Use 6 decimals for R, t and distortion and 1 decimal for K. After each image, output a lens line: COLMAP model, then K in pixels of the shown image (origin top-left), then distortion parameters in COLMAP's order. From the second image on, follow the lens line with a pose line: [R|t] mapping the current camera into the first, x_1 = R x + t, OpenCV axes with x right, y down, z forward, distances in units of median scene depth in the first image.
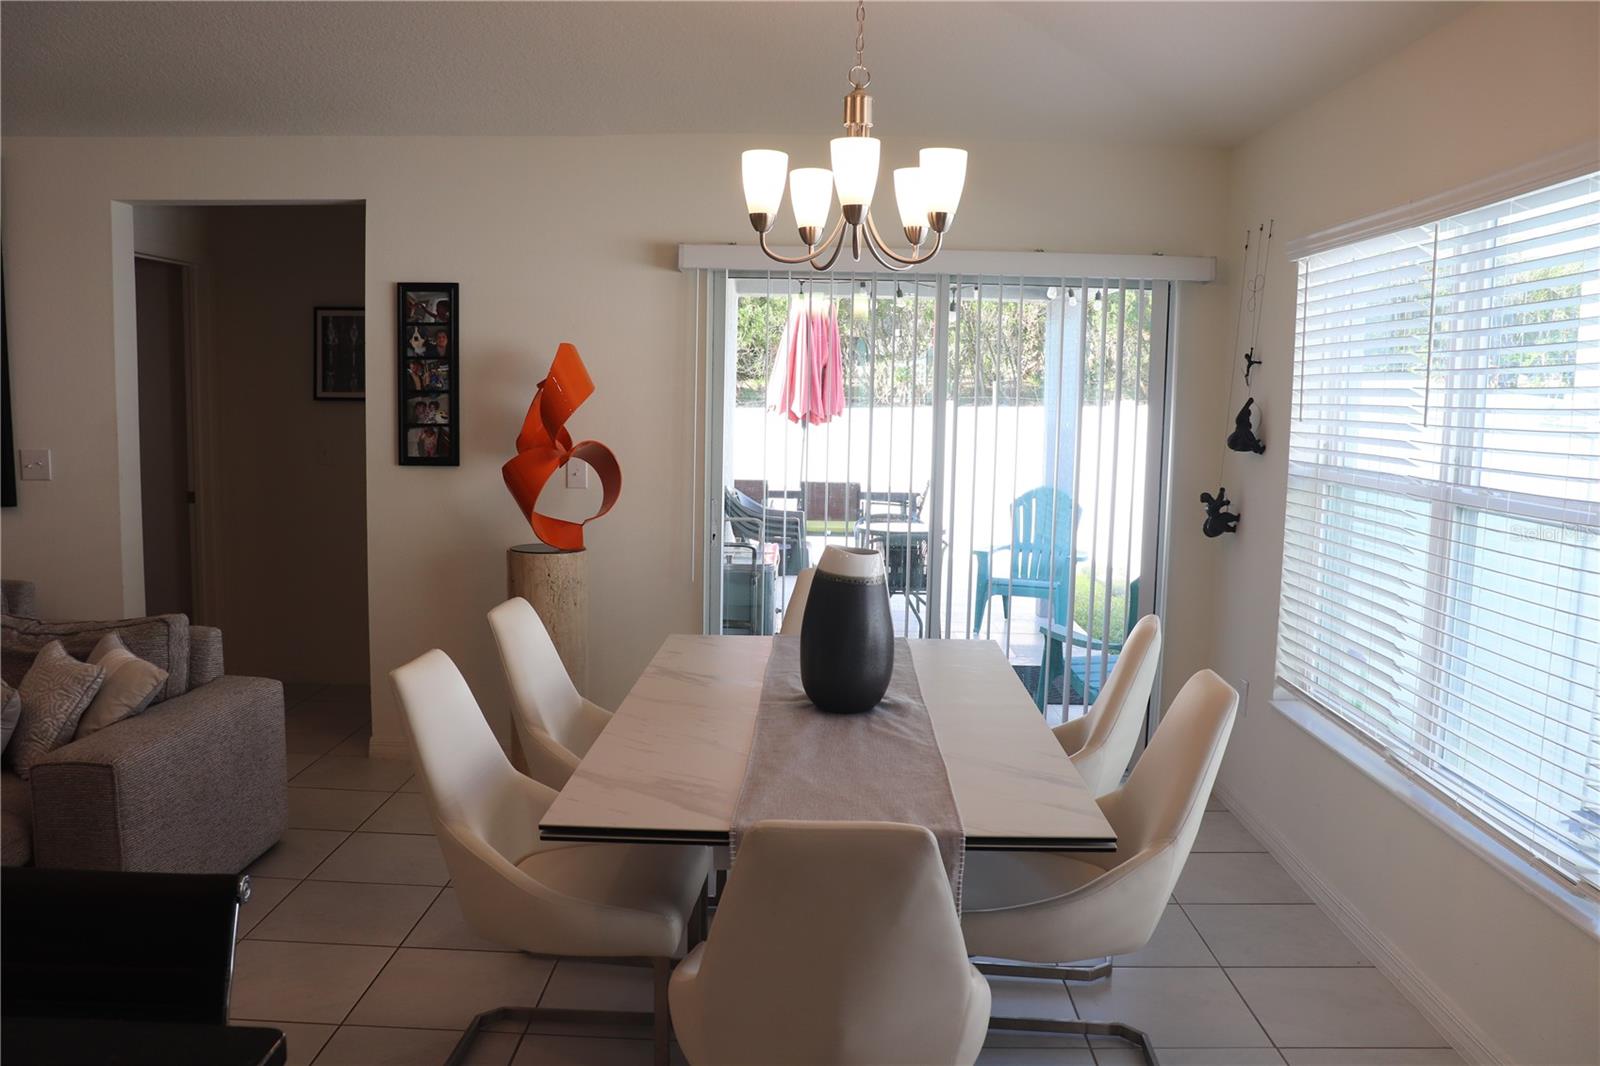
lens RADIAL K [[1318.3, 0, 798.1], [0, 1318.3, 539.8], [0, 0, 1]] dist [-0.169395, 0.141340]
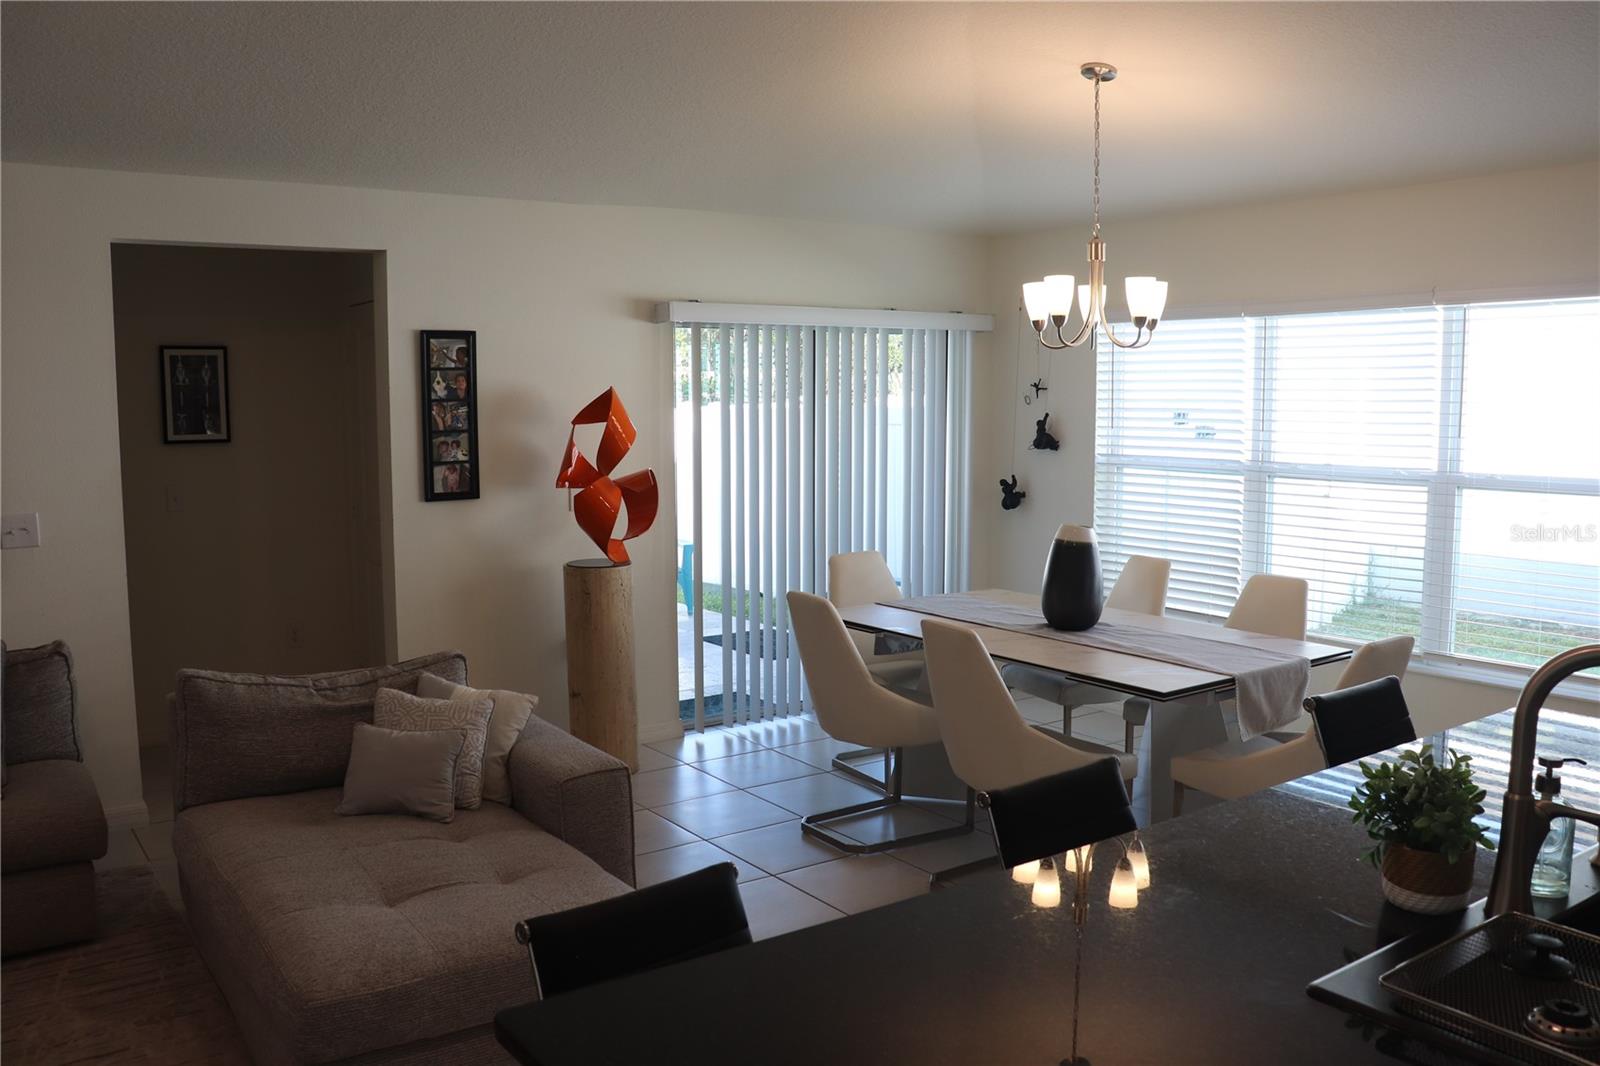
lens RADIAL K [[1318.3, 0, 805.6], [0, 1318.3, 522.3], [0, 0, 1]] dist [-0.169395, 0.141340]
pose [[0.799308, -0.082132, 0.595283, -0.699942], [0.088687, 0.995891, 0.018320, -0.033010], [-0.594341, 0.038150, 0.803307, -0.037428]]
